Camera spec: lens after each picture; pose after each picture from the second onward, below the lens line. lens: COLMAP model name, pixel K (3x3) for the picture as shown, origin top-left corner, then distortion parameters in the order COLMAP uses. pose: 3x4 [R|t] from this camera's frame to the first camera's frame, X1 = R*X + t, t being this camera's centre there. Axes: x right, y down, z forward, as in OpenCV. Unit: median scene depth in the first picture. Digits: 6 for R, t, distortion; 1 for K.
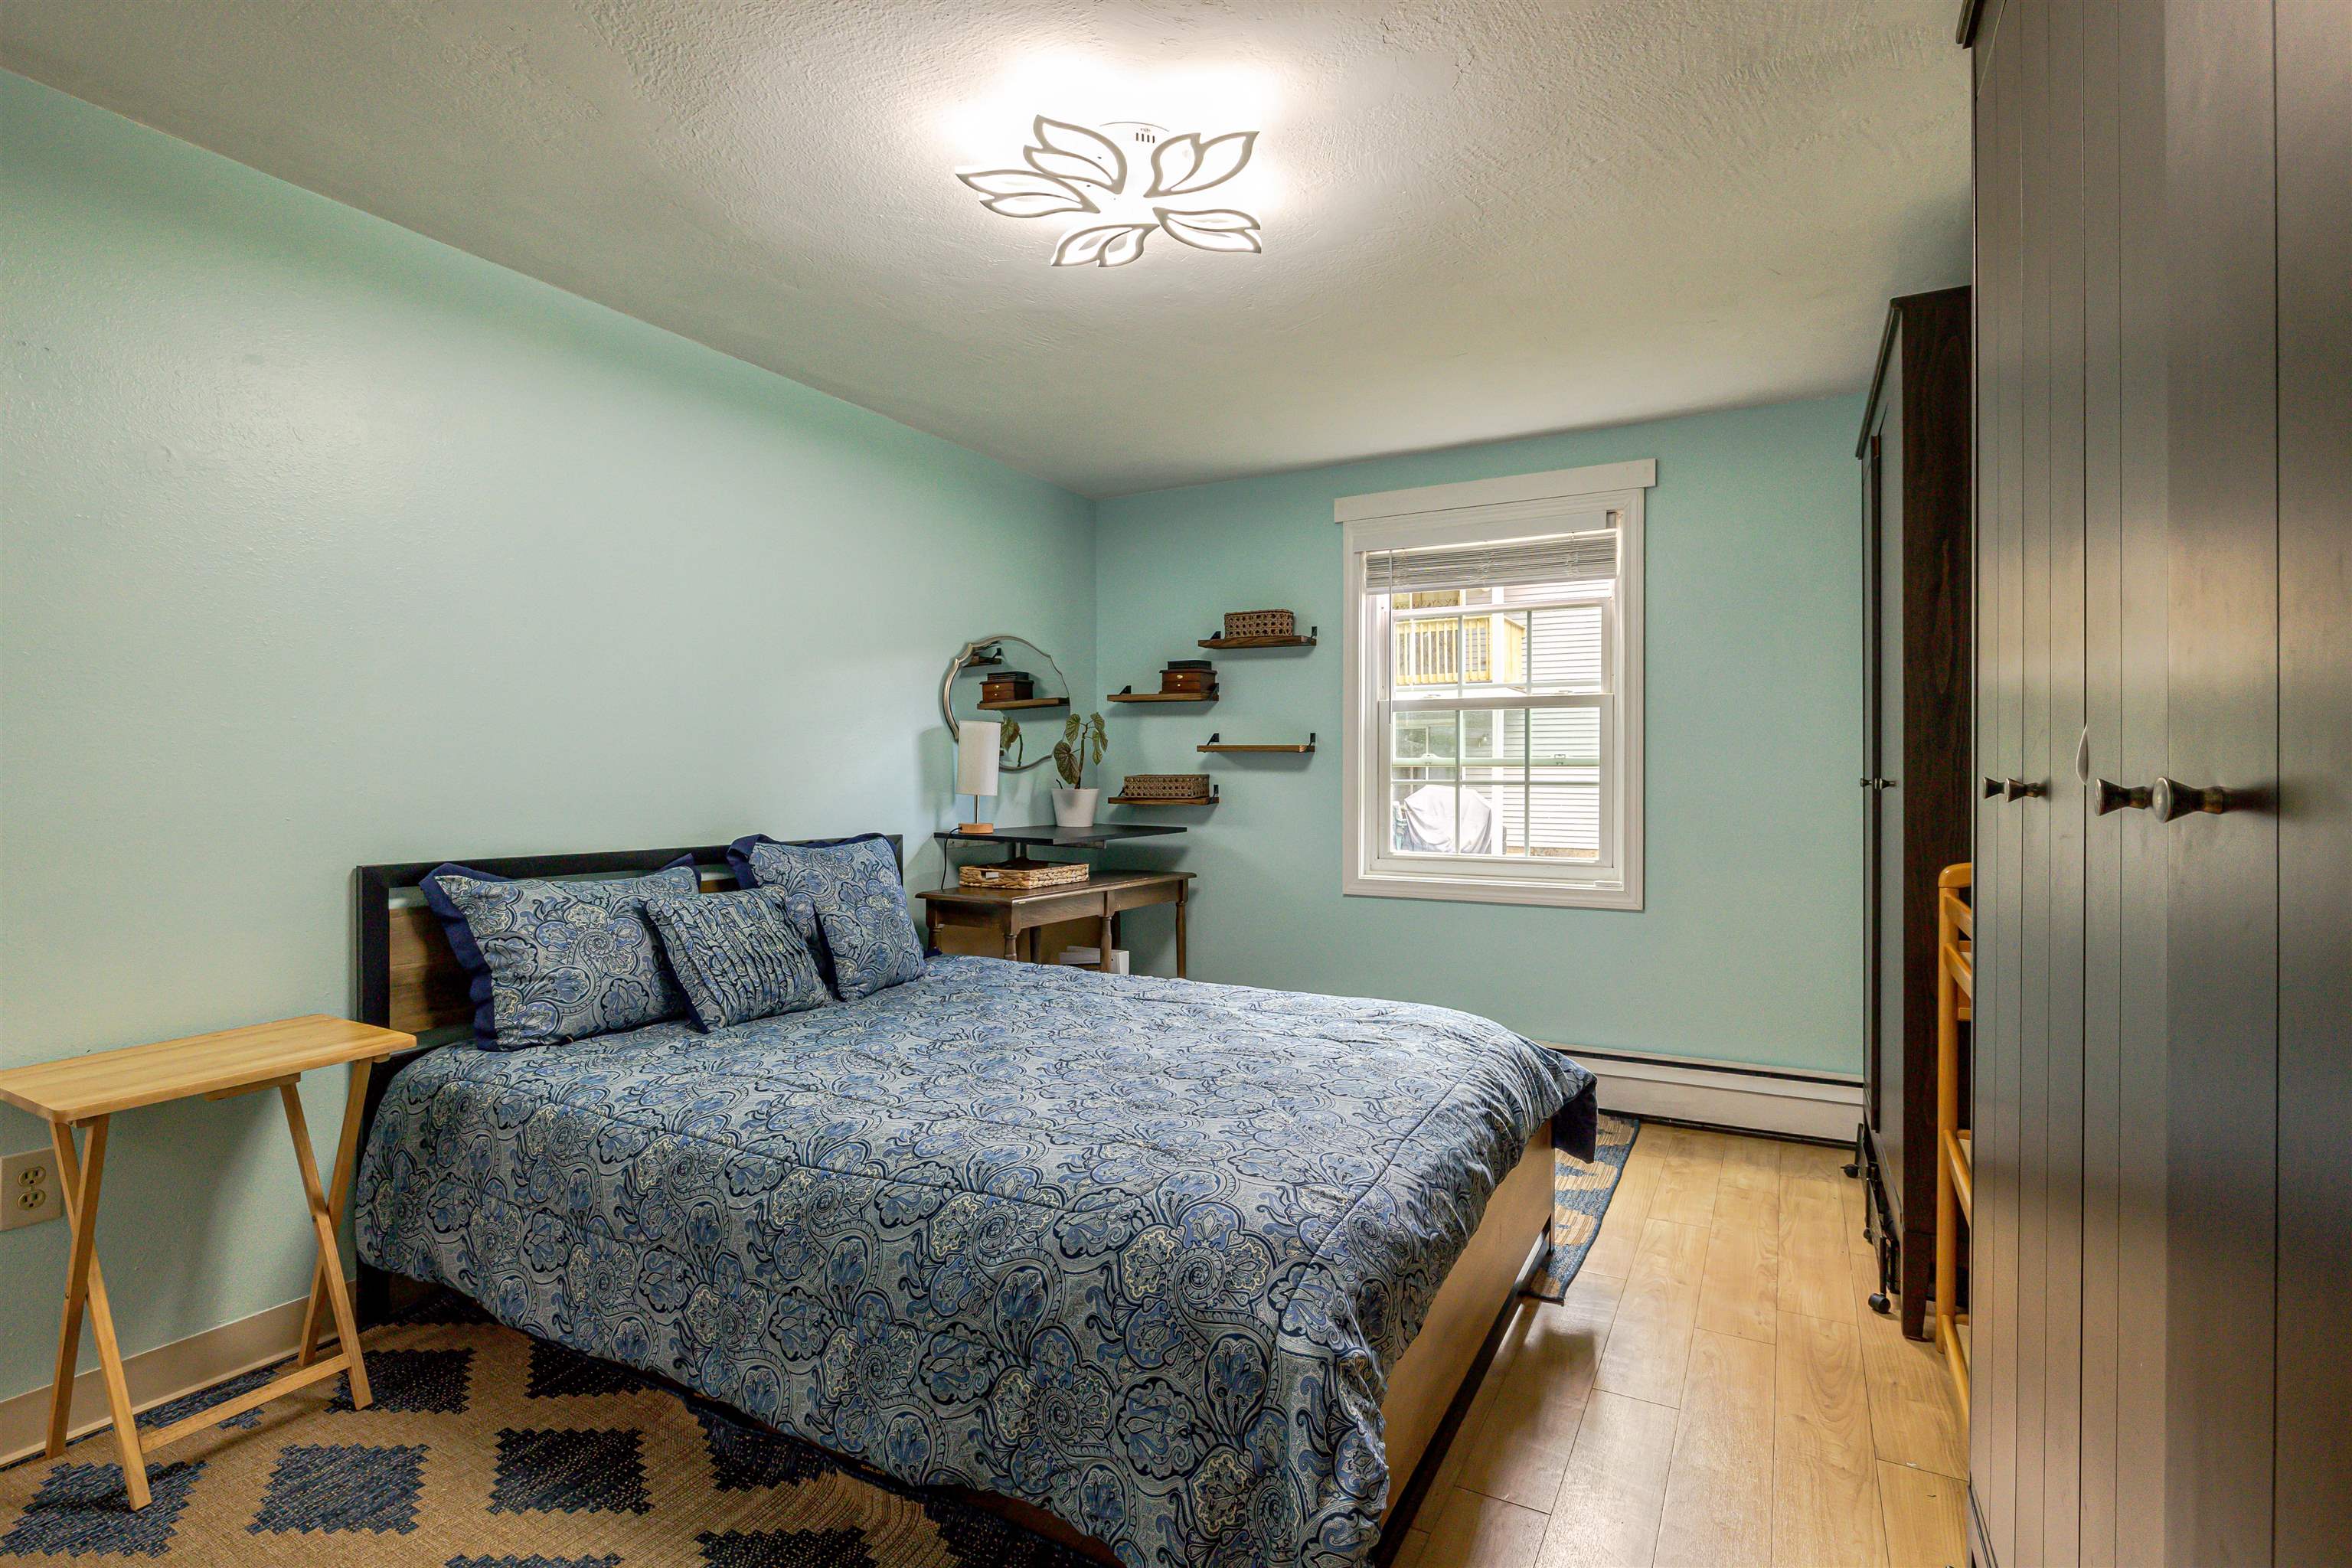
lens RADIAL K [[1112.5, 0, 1177.9], [0, 1112.5, 782.4], [0, 0, 1]] dist [-0.009281, 0.002712]
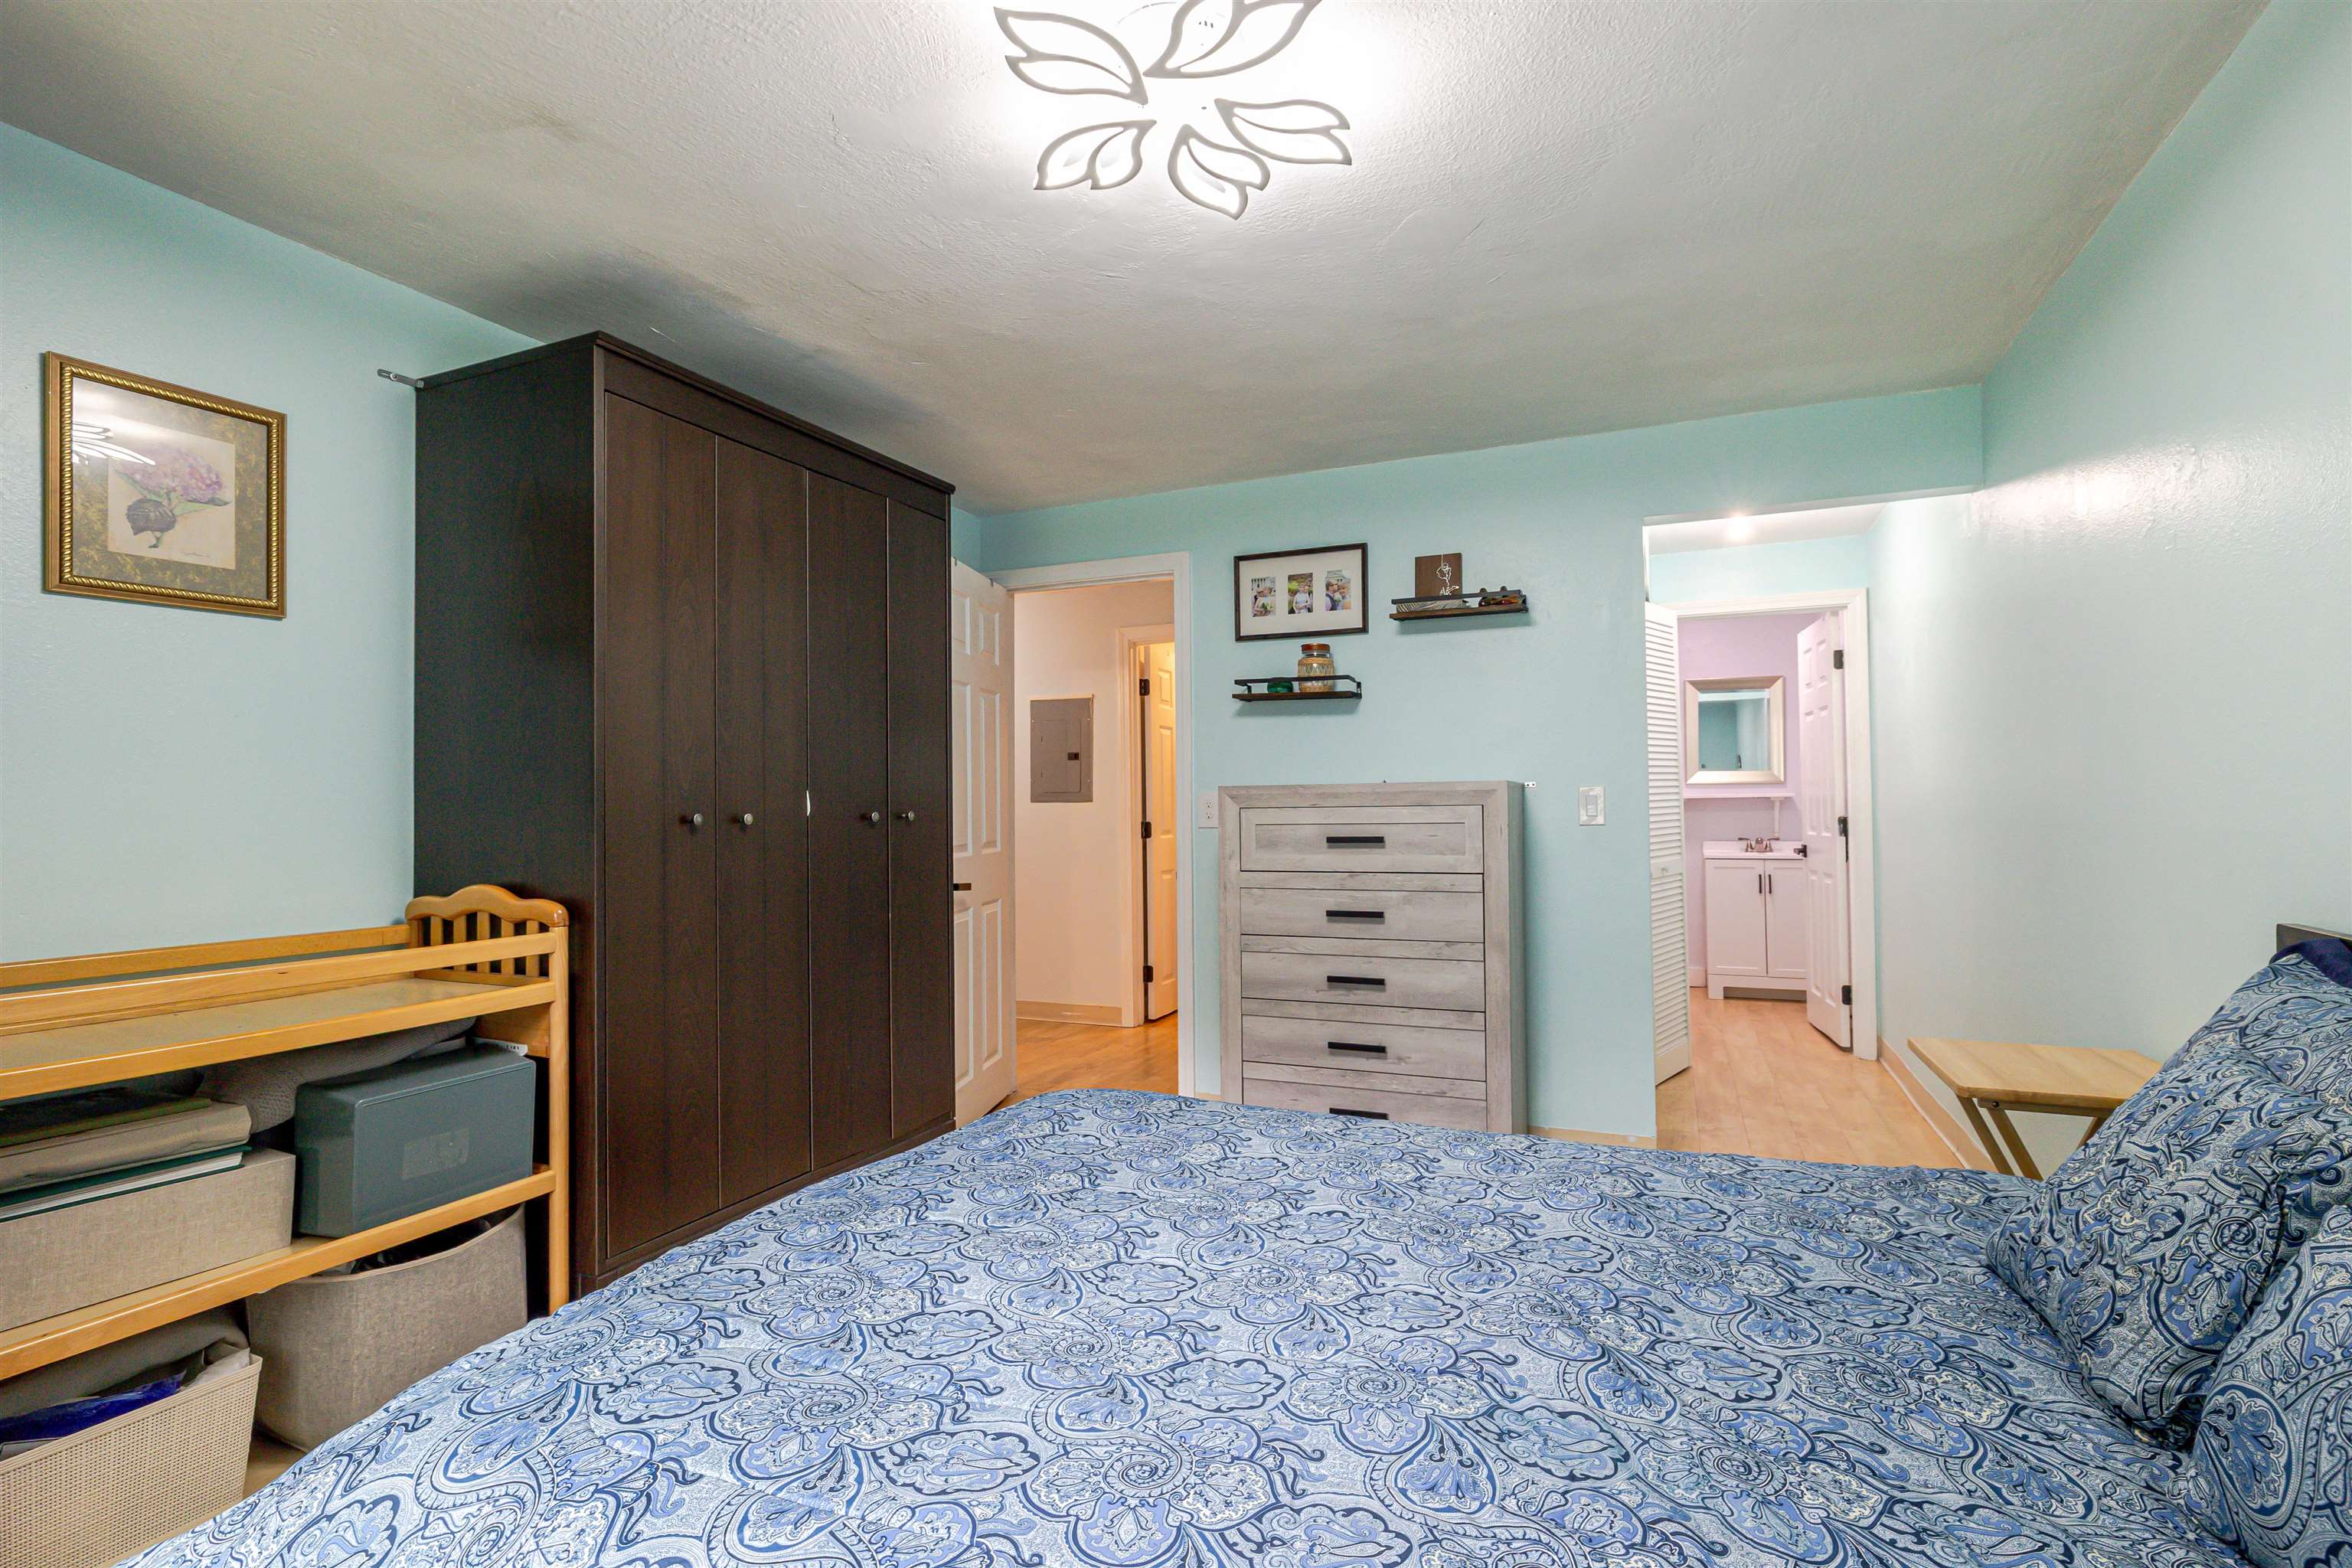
lens RADIAL K [[1112.5, 0, 1176.6], [0, 1112.5, 781.2], [0, 0, 1]] dist [-0.009281, 0.002712]
pose [[-0.996070, 0.009352, -0.088077, 0.028888], [0.010869, 0.999801, -0.016750, -0.010744], [0.087903, -0.017642, -0.995973, 1.610400]]
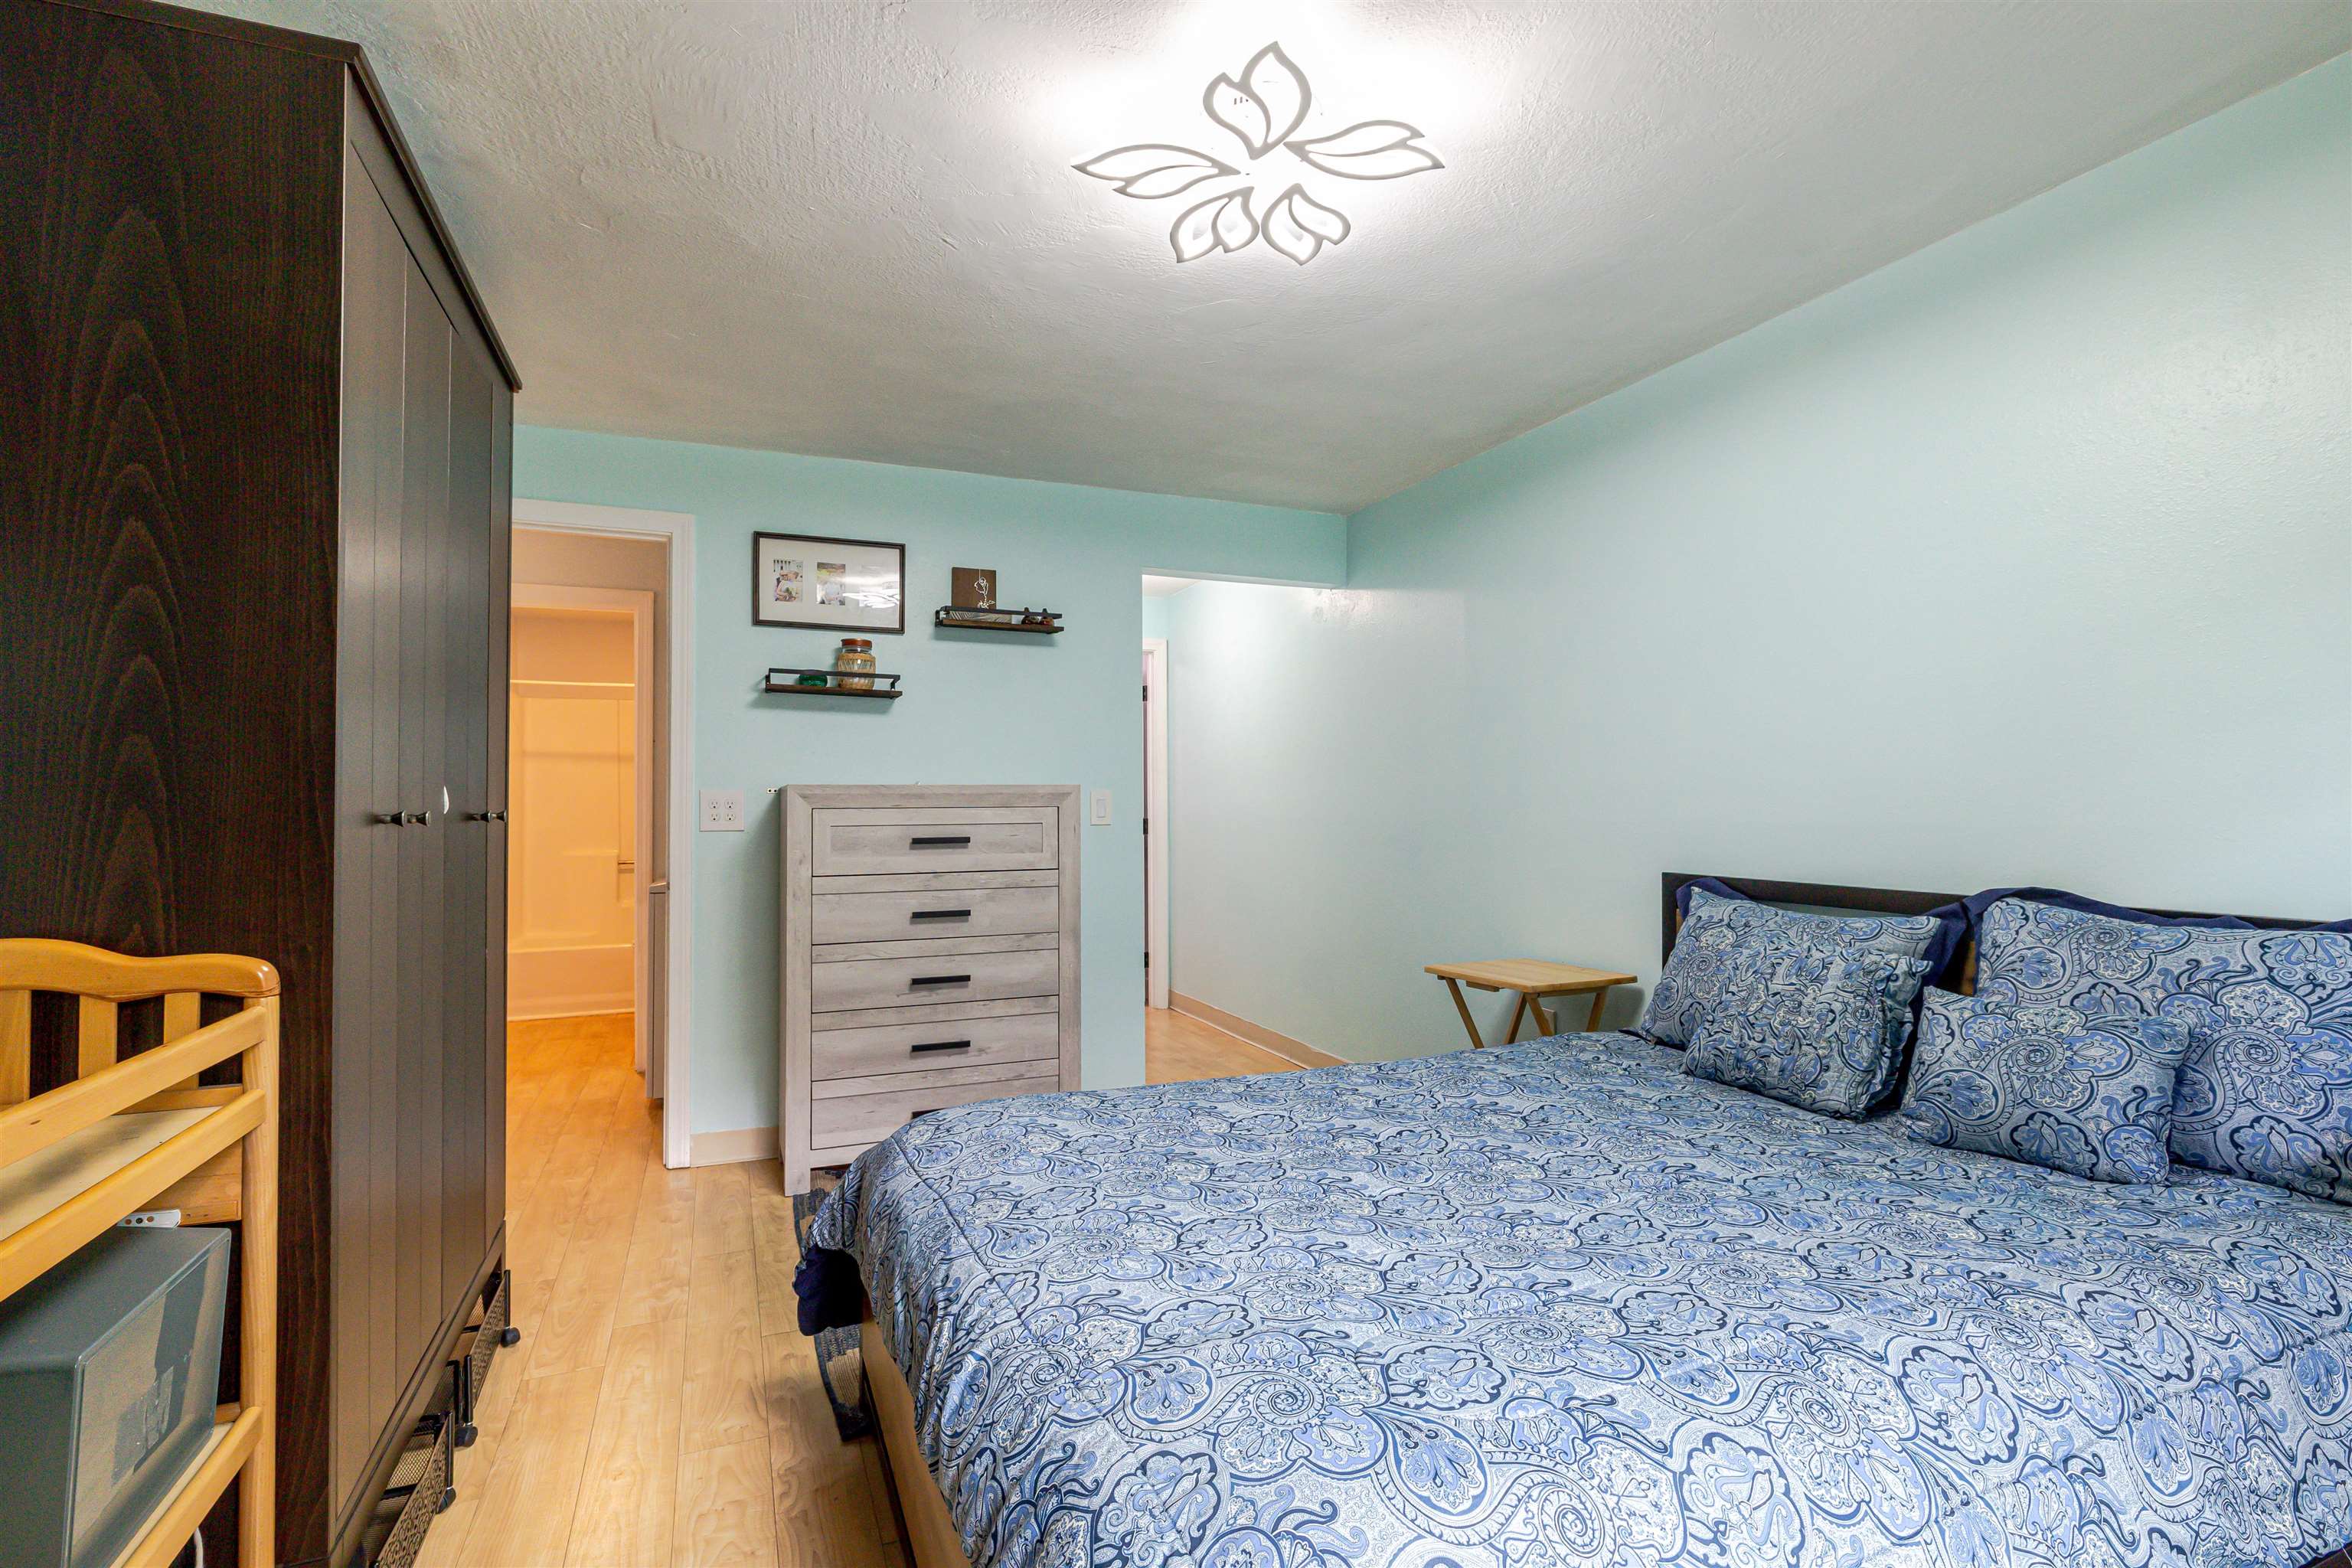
lens RADIAL K [[1112.5, 0, 1177.3], [0, 1112.5, 778.1], [0, 0, 1]] dist [-0.009281, 0.002712]
pose [[-0.624946, -0.014144, -0.780540, 0.626508], [0.001326, 0.999815, -0.019179, -0.009609], [0.780667, -0.013020, -0.624811, 1.341285]]
